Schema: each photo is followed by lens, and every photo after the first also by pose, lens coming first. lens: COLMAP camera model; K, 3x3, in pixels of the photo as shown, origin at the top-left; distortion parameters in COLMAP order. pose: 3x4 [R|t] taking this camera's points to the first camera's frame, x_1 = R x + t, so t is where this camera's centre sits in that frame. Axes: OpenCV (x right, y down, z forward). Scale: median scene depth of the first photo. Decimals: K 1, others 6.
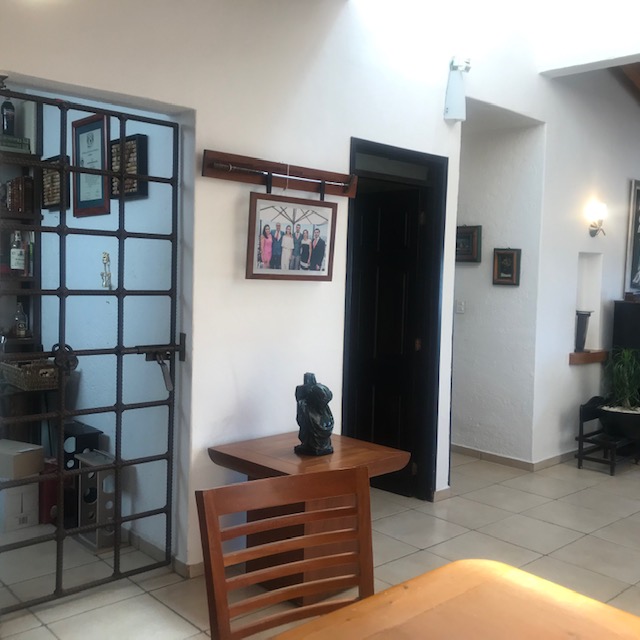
lens RADIAL K [[701.8, 0, 320.0], [0, 701.8, 320.0], [0, 0, 1]] dist [0.095508, -0.257116]
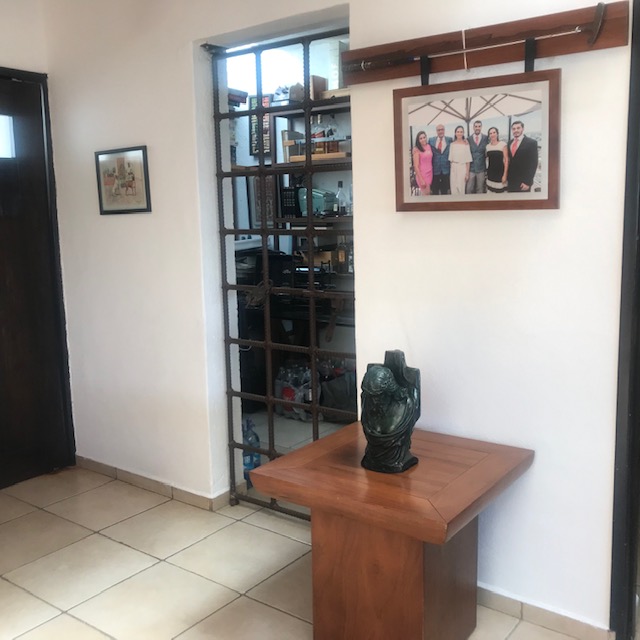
lens RADIAL K [[698.0, 0, 320.0], [0, 698.0, 320.0], [0, 0, 1]] dist [0.150992, -0.479129]
pose [[0.177807, 0.120564, -0.976652, 0.596749], [-0.036592, 0.992590, 0.115870, -0.026950], [0.983385, 0.015135, 0.180902, 0.758935]]
